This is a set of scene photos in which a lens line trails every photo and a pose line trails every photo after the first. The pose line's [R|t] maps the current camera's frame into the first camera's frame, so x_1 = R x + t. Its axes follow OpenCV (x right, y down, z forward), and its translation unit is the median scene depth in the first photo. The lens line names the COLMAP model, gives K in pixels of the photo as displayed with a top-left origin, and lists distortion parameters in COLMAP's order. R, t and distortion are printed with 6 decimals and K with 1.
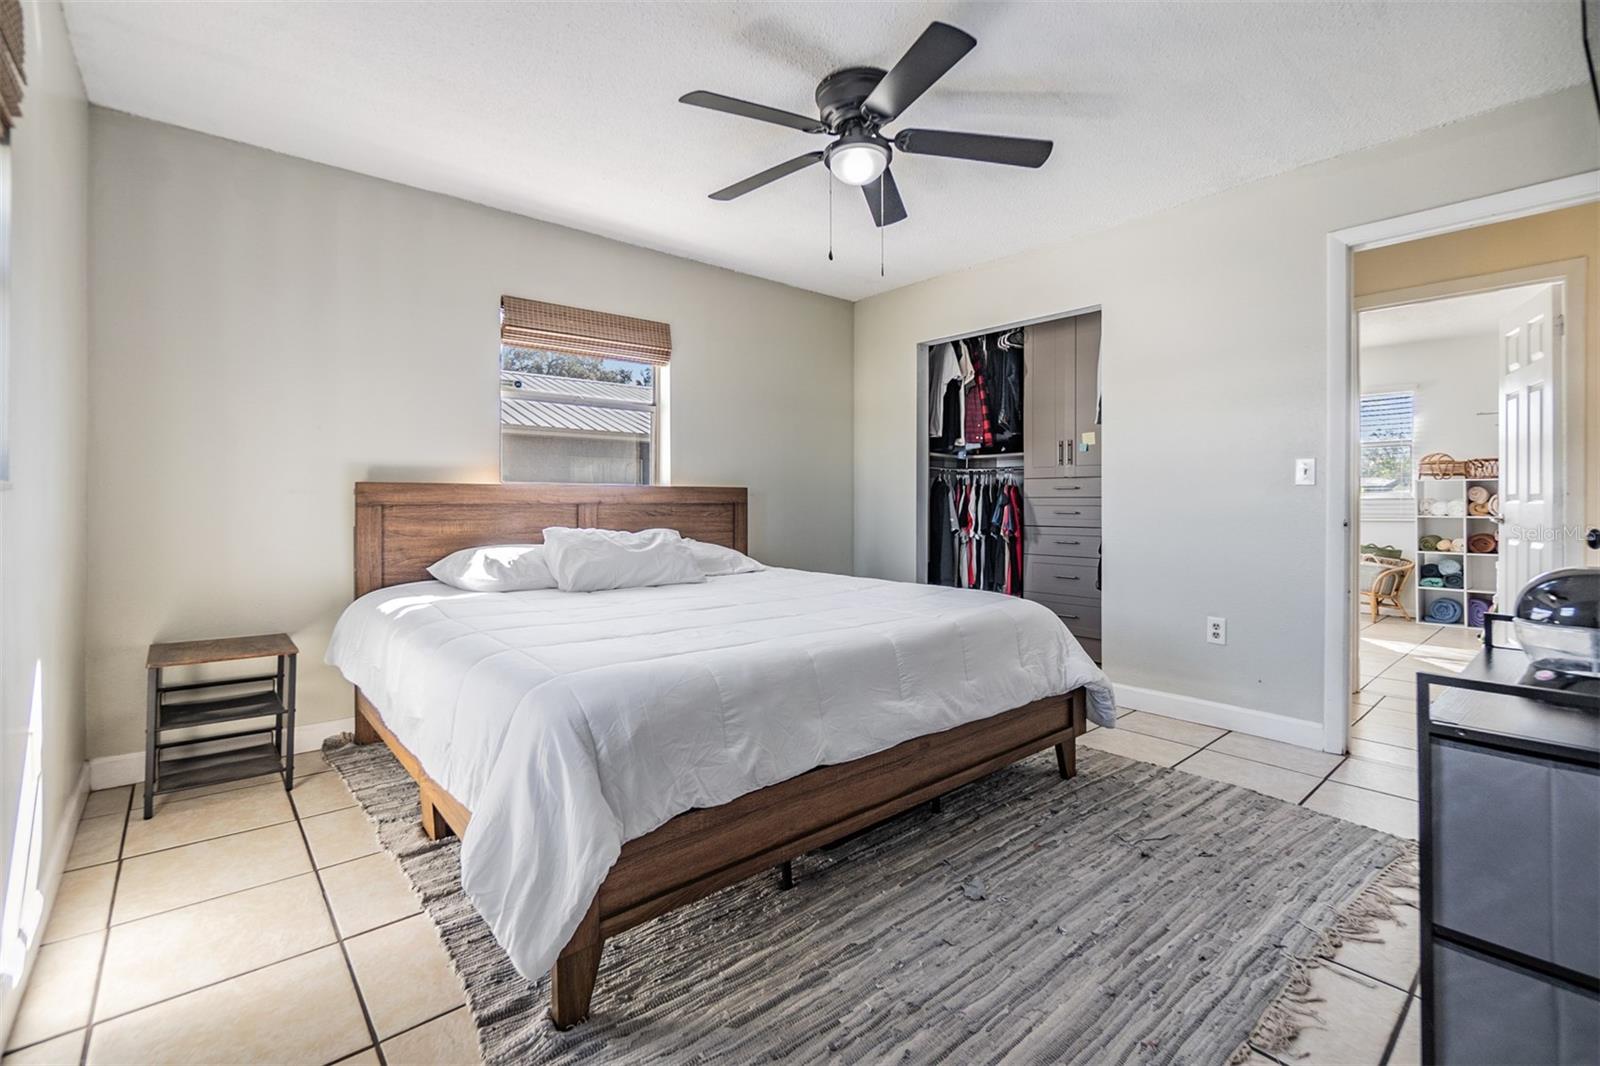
lens RADIAL K [[695.8, 0, 806.8], [0, 695.8, 502.2], [0, 0, 1]] dist [-0.004193, 0.000418]
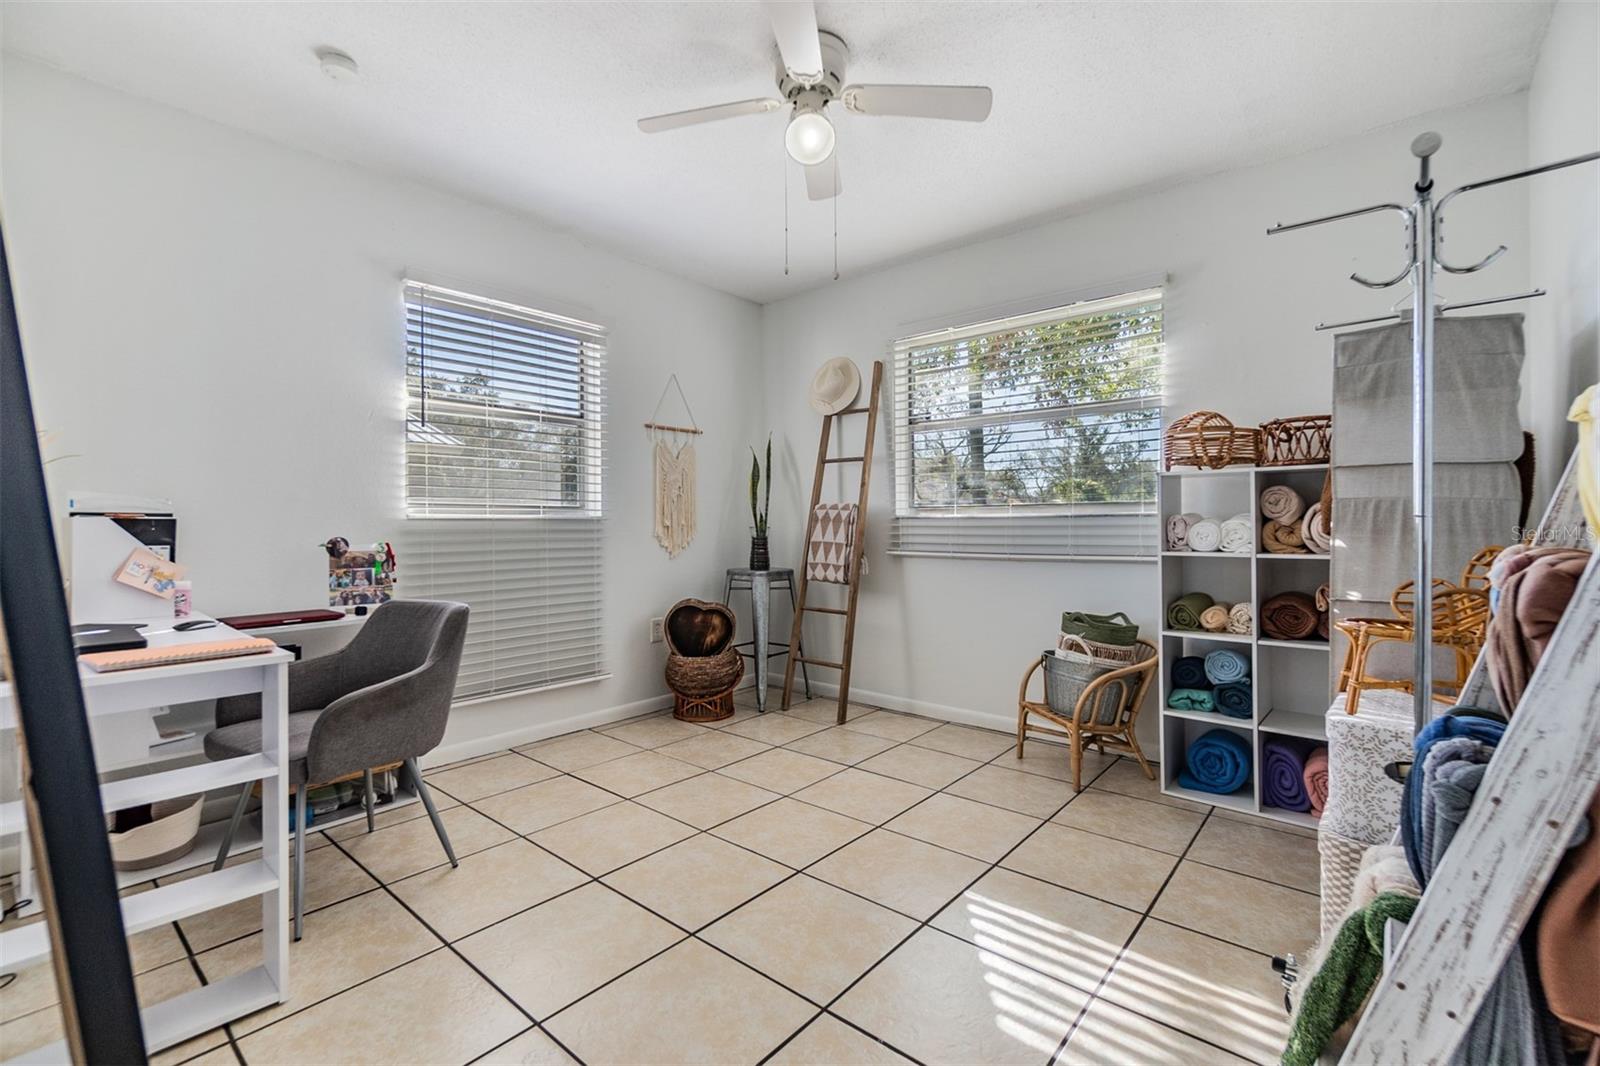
lens RADIAL K [[695.8, 0, 794.1], [0, 695.8, 531.9], [0, 0, 1]] dist [-0.004193, 0.000418]
pose [[0.986534, -0.000959, 0.163552, 0.586929], [0.001627, 0.999991, -0.003953, 0.008277], [-0.163547, 0.004166, 0.986527, 0.611272]]
